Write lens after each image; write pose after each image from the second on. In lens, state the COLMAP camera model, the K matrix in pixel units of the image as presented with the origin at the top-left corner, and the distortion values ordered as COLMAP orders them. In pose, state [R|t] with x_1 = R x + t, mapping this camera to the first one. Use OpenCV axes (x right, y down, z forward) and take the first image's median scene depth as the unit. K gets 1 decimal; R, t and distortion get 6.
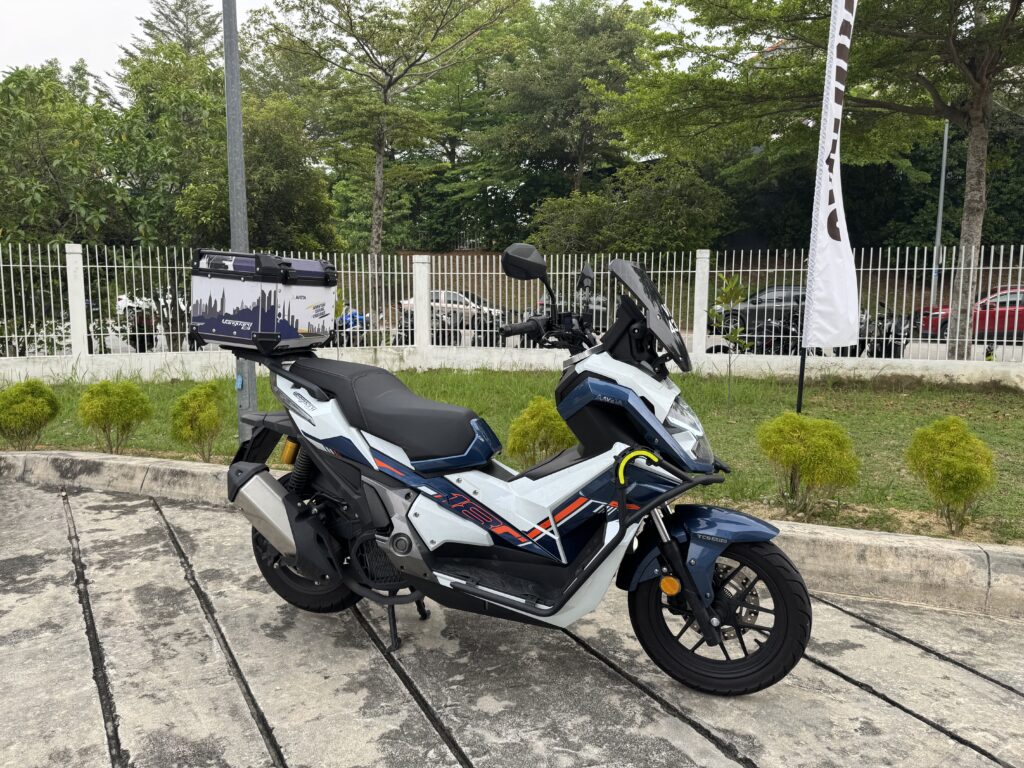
lens RADIAL K [[733.9, 0, 494.8], [0, 733.9, 387.1], [0, 0, 1]] dist [0.022453, -0.027182]
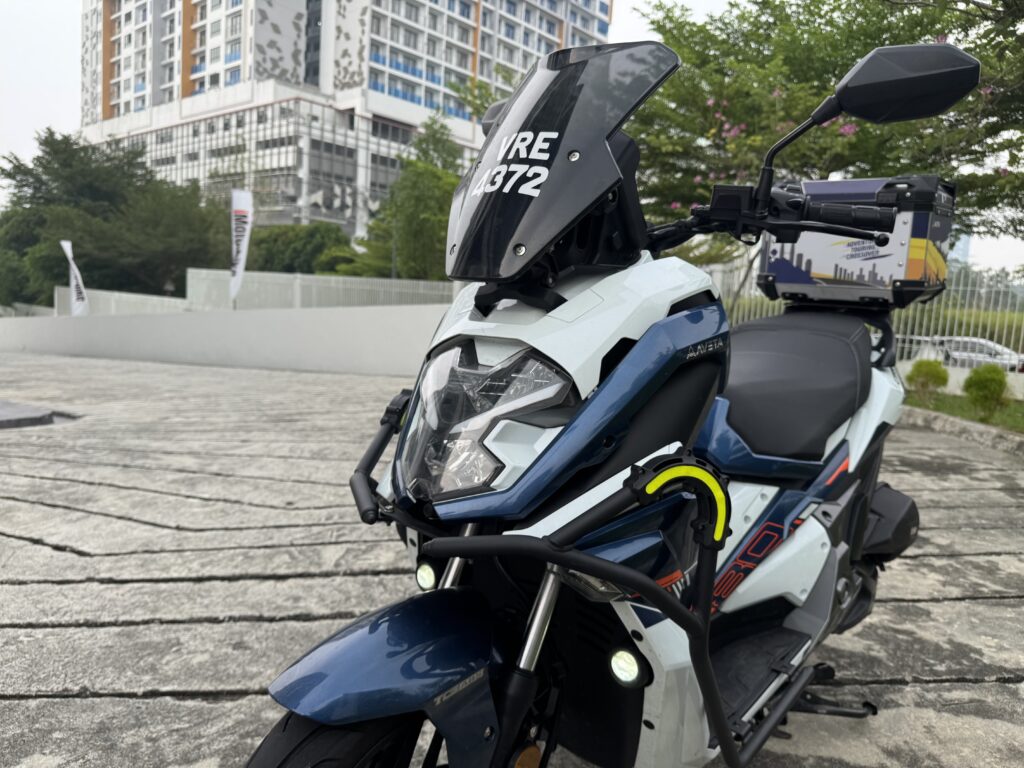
lens RADIAL K [[733.9, 0, 514.6], [0, 733.9, 389.6], [0, 0, 1]] dist [0.022453, -0.027182]
pose [[-0.355068, 0.091693, -0.930333, 0.590123], [-0.179794, 0.969901, 0.164212, -0.032572], [0.917388, 0.225575, -0.327895, 1.030416]]
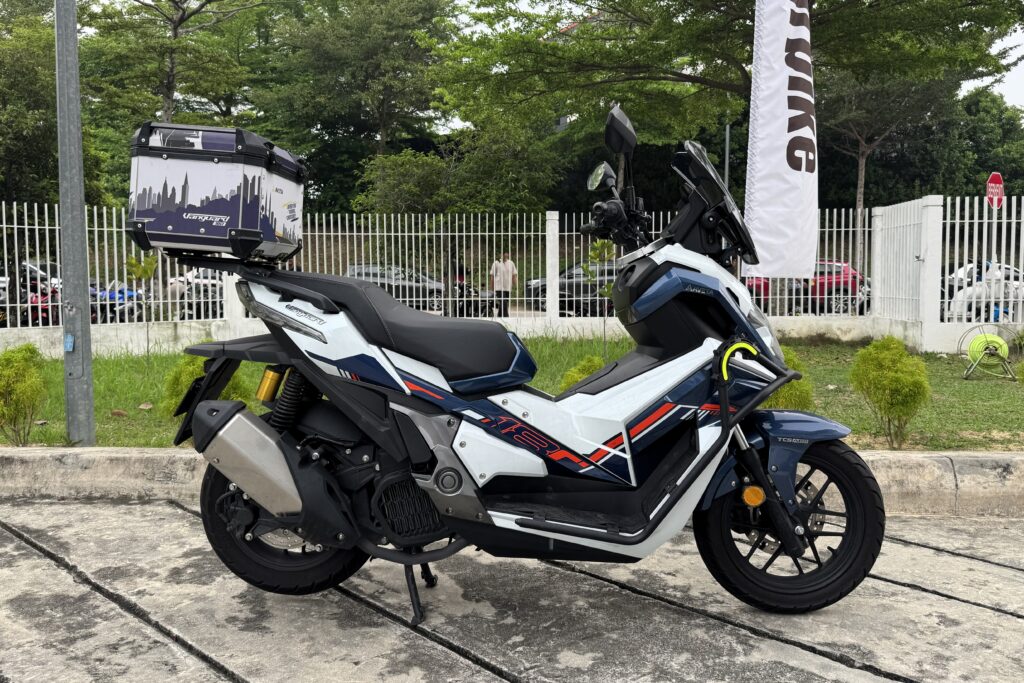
lens RADIAL K [[791.1, 0, 522.5], [0, 791.1, 324.8], [0, 0, 1]] dist [0.015818, -0.019292]
pose [[0.950676, -0.024065, 0.309252, -0.292221], [0.044780, 0.997190, -0.060060, 0.089179], [-0.306938, 0.070946, 0.949082, 0.116162]]
